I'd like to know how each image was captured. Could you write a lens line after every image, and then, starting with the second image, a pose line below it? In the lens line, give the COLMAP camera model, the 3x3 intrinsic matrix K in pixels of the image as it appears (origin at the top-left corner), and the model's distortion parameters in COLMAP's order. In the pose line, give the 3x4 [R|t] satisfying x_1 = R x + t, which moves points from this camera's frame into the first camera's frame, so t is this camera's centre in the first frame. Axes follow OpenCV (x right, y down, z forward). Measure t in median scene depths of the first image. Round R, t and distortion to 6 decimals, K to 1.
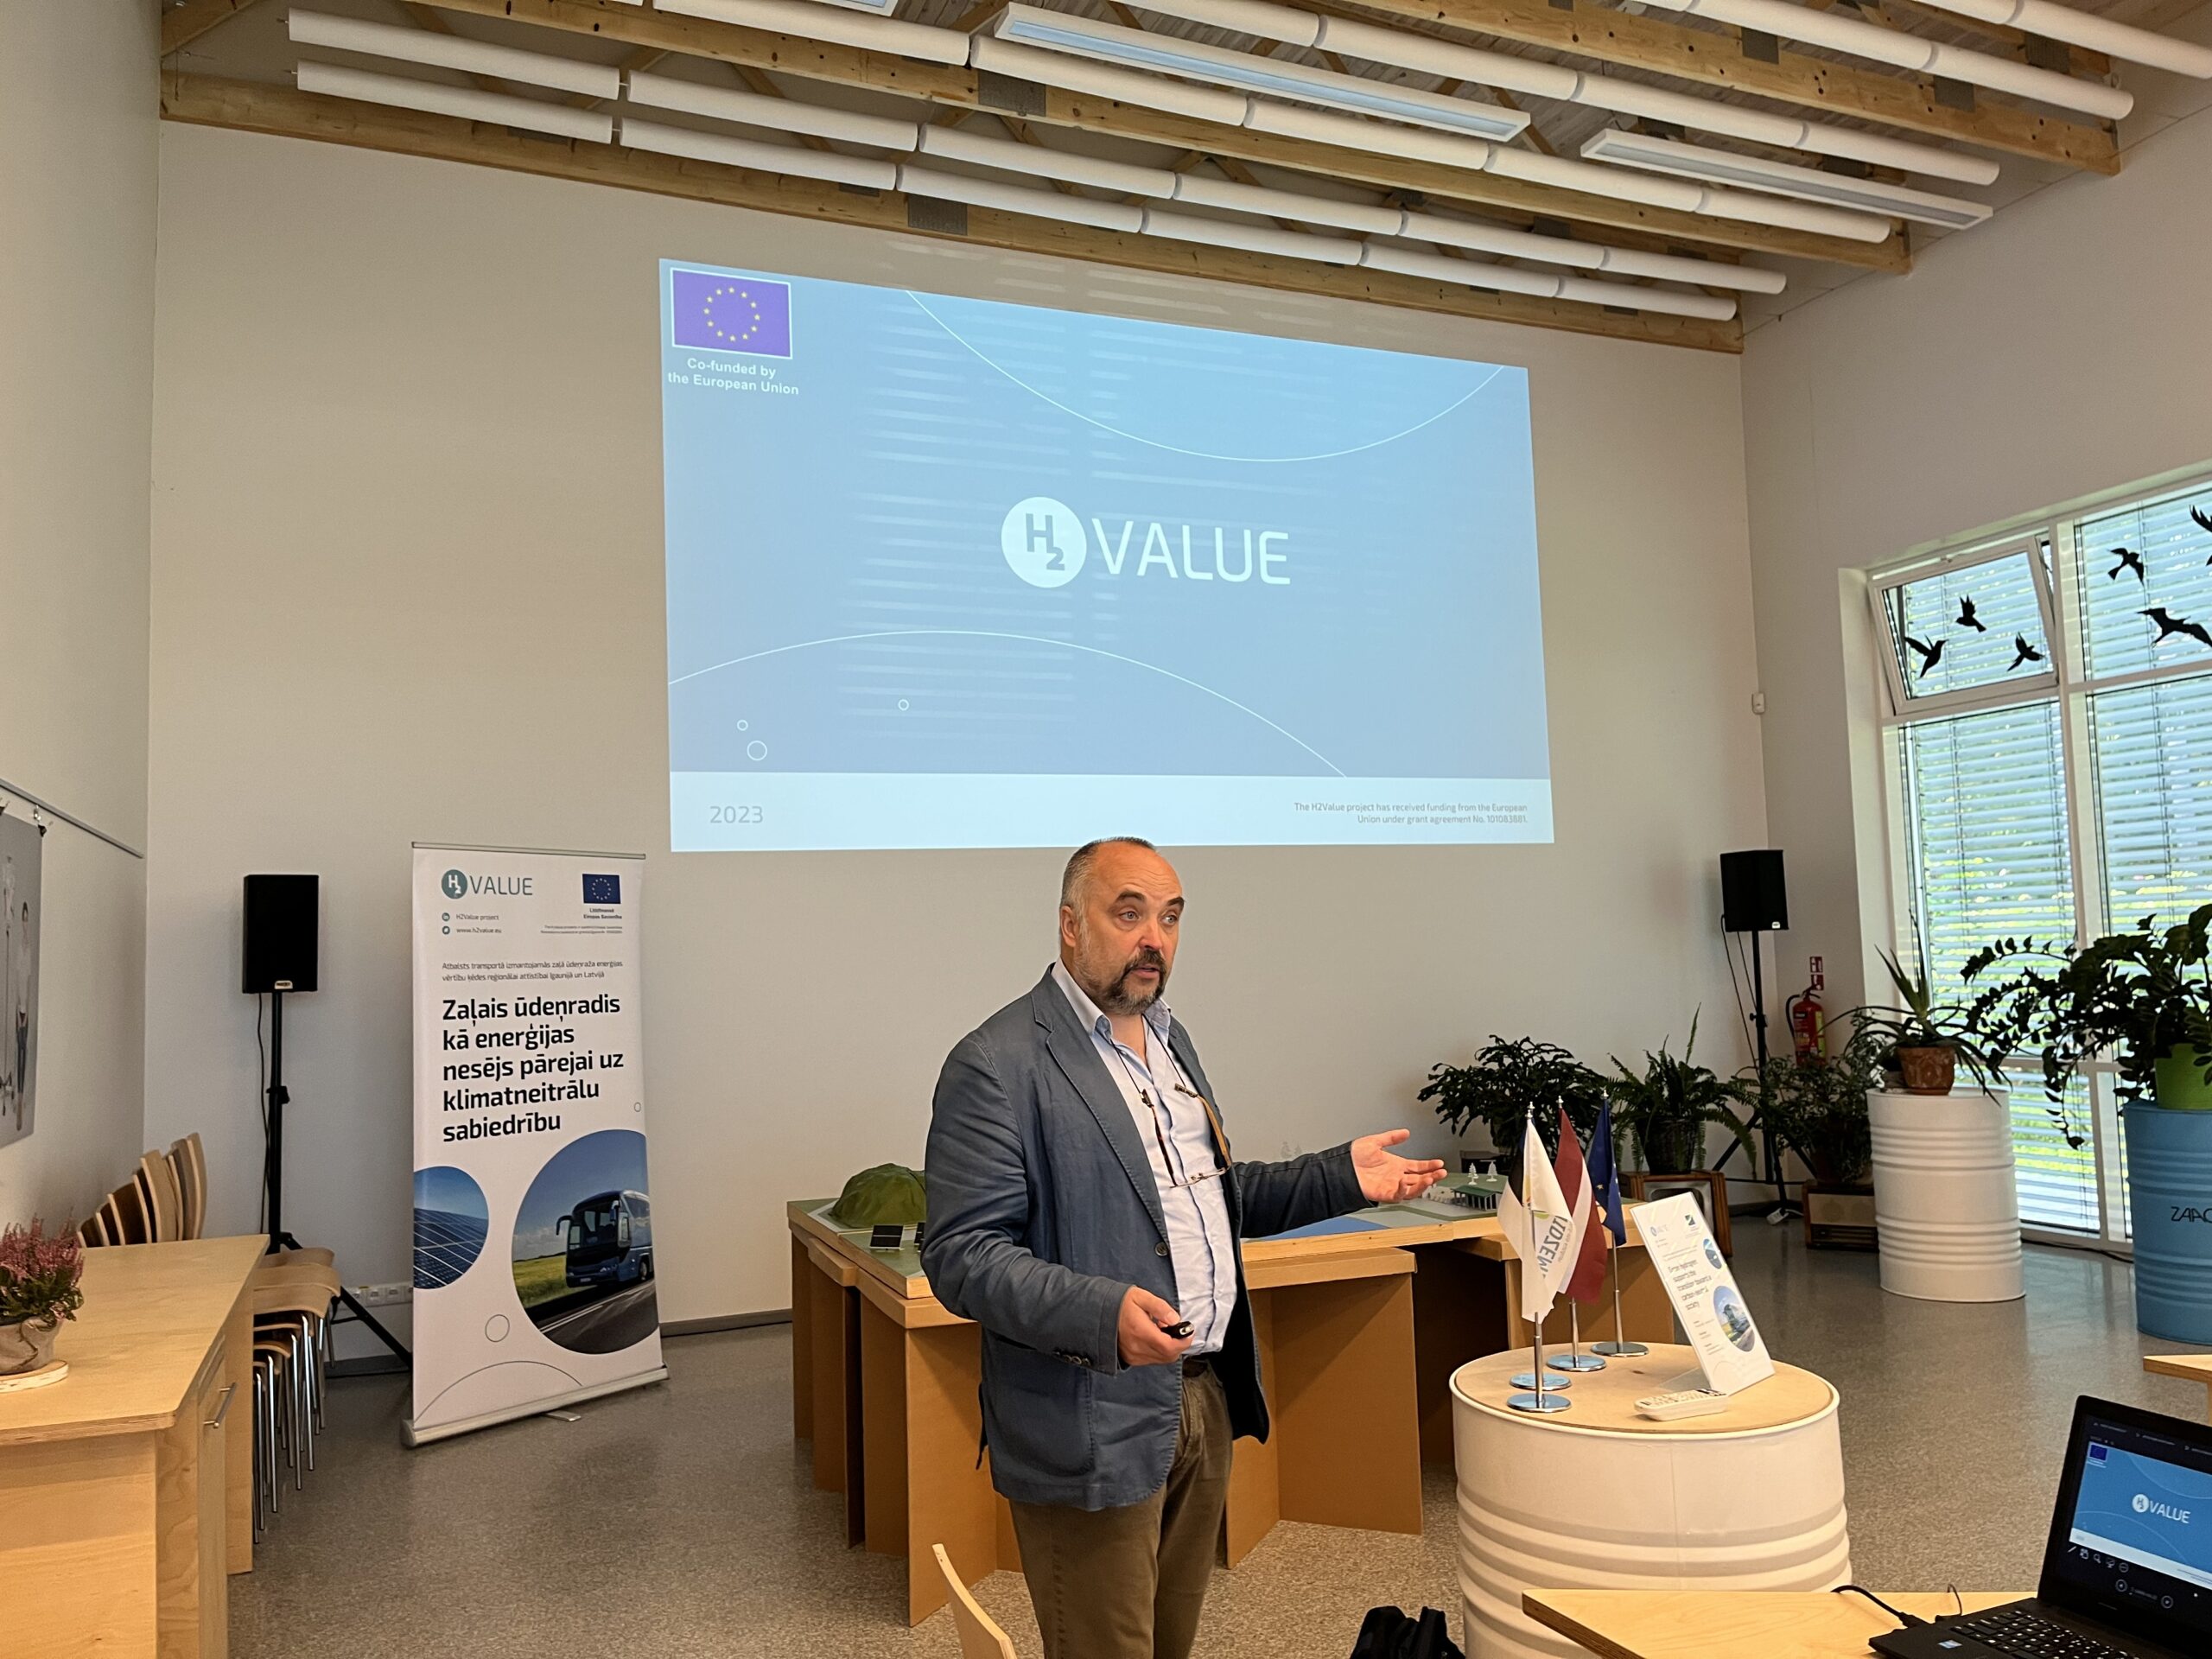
lens RADIAL K [[1520.4, 0, 1106.0], [0, 1520.4, 829.5], [0, 0, 1]] dist [0.034648, -0.000736]
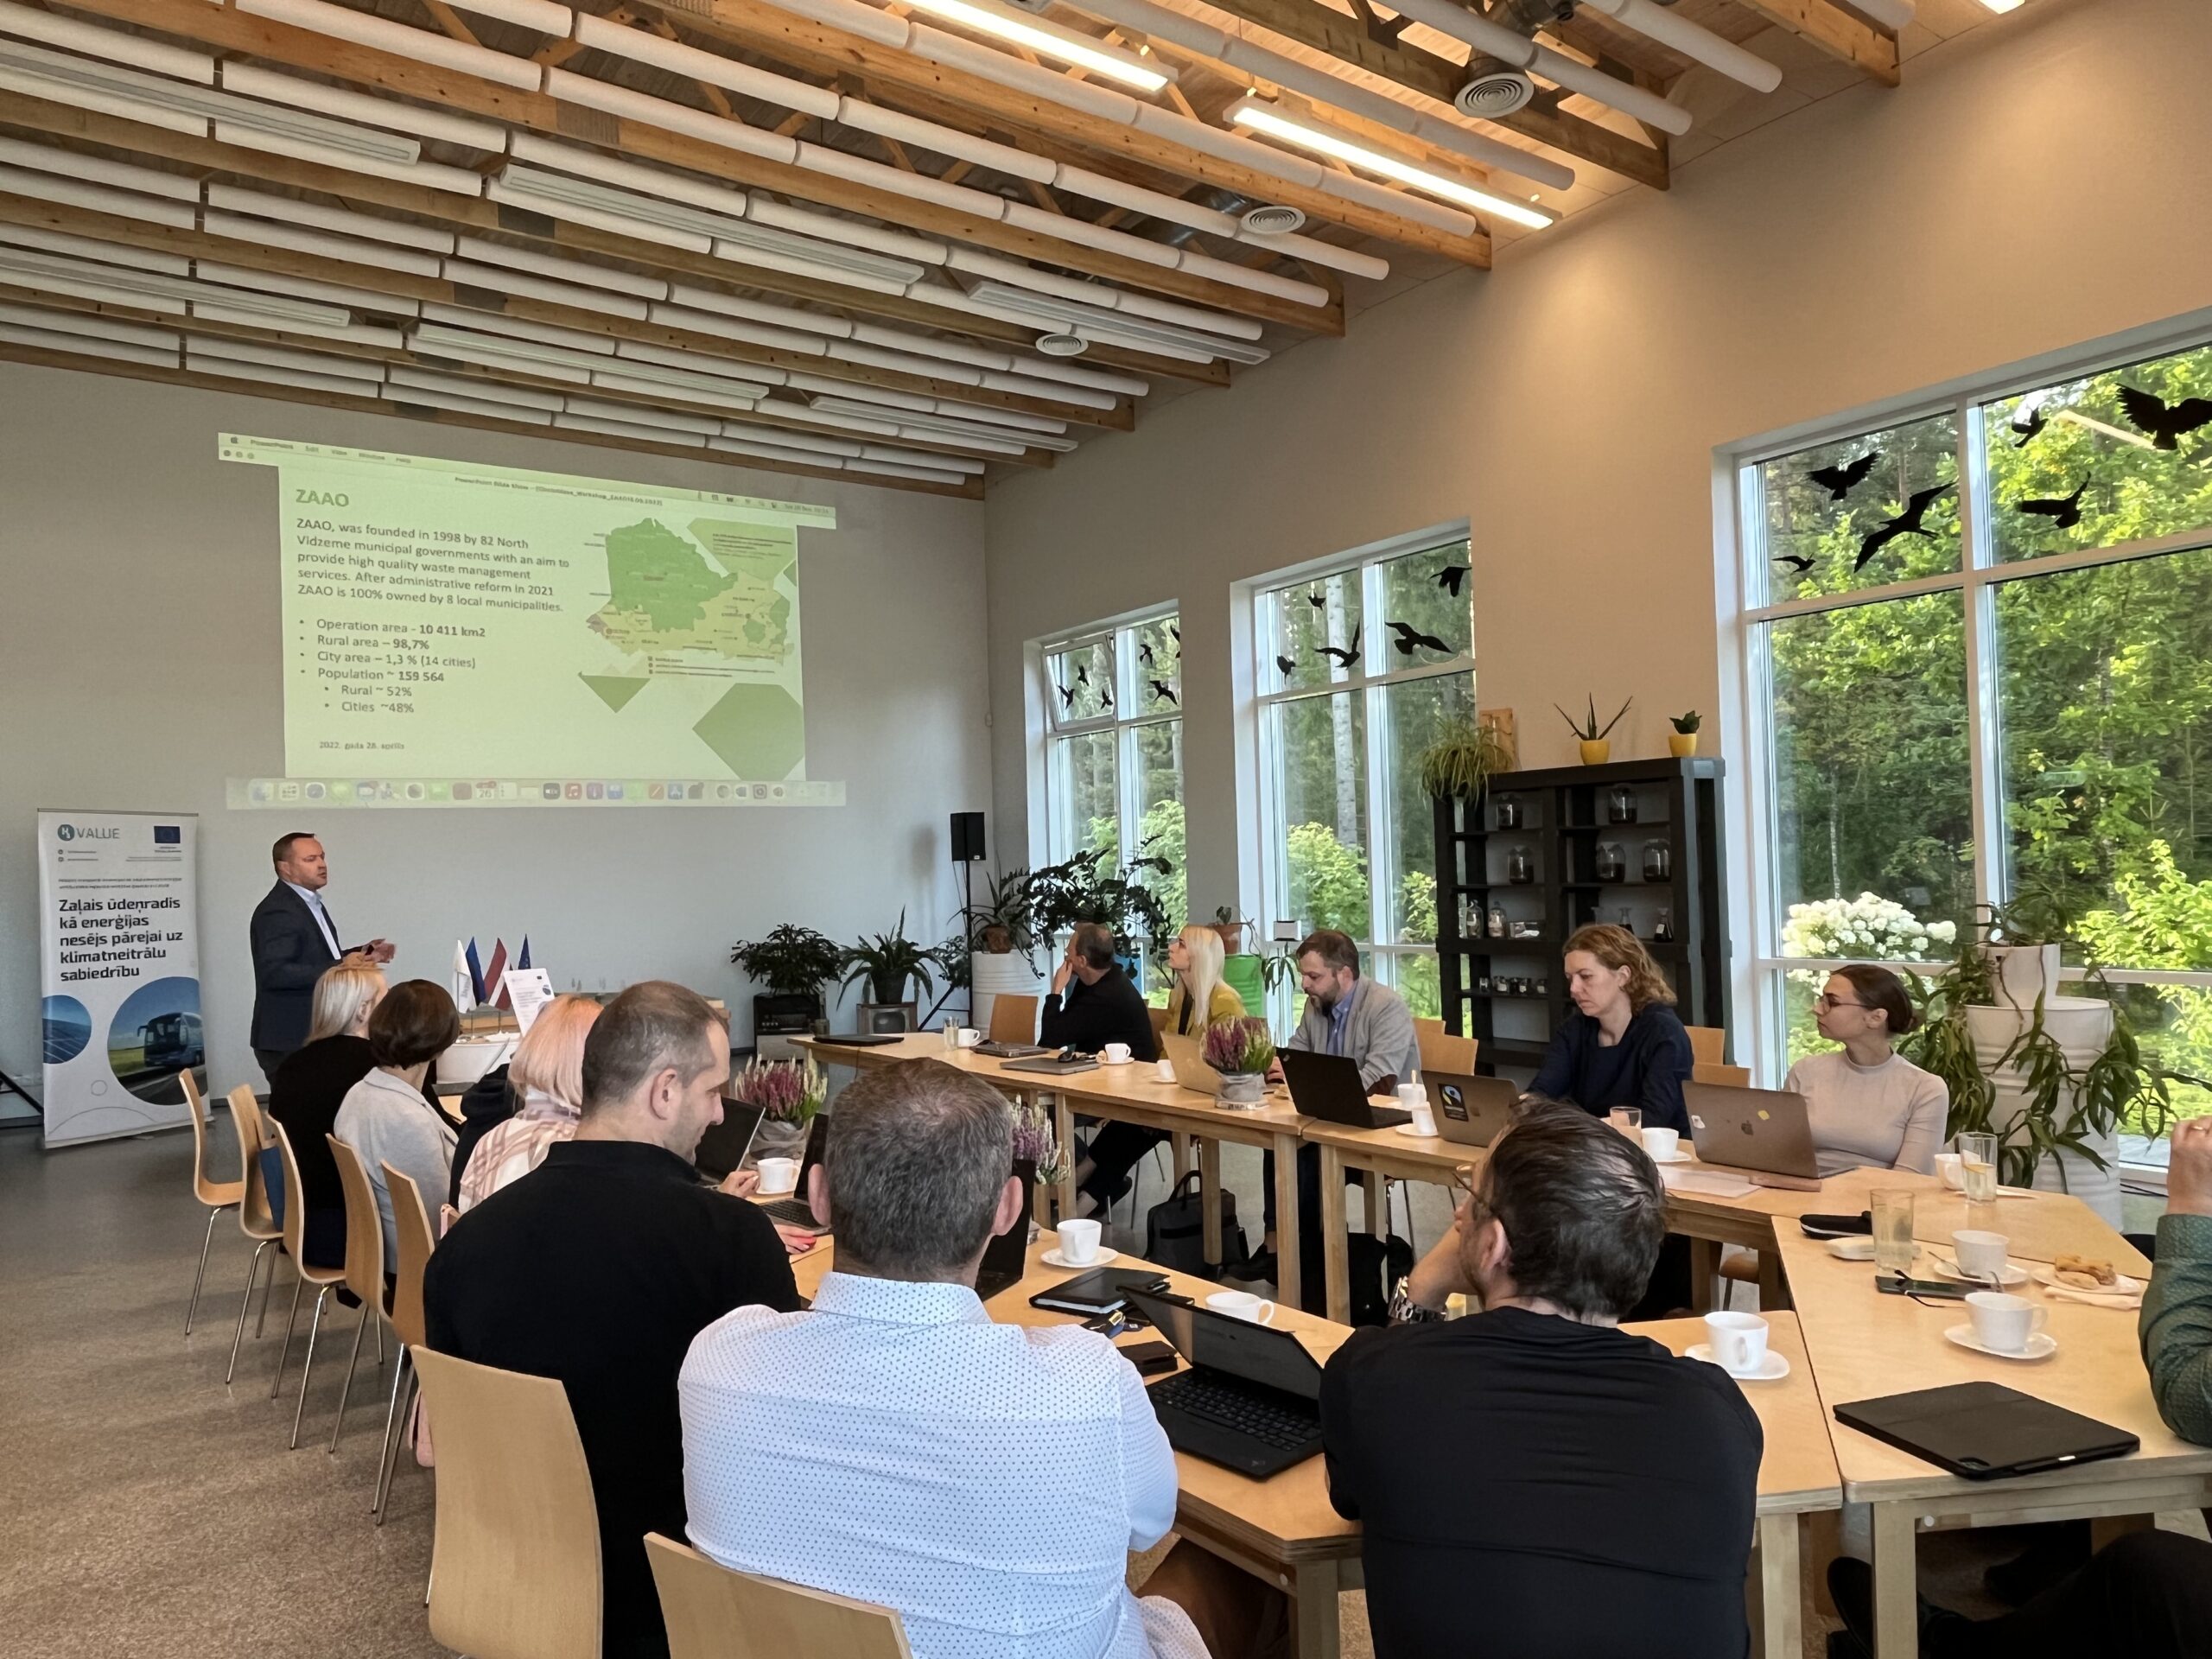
lens RADIAL K [[1490.0, 0, 1106.0], [0, 1490.0, 829.5], [0, 0, 1]] dist [0.000041, 0.060331]
pose [[0.975751, 0.010420, 0.218637, 0.309375], [-0.022321, 0.998396, 0.052035, -0.074250], [-0.217744, -0.055653, 0.974418, -0.818618]]
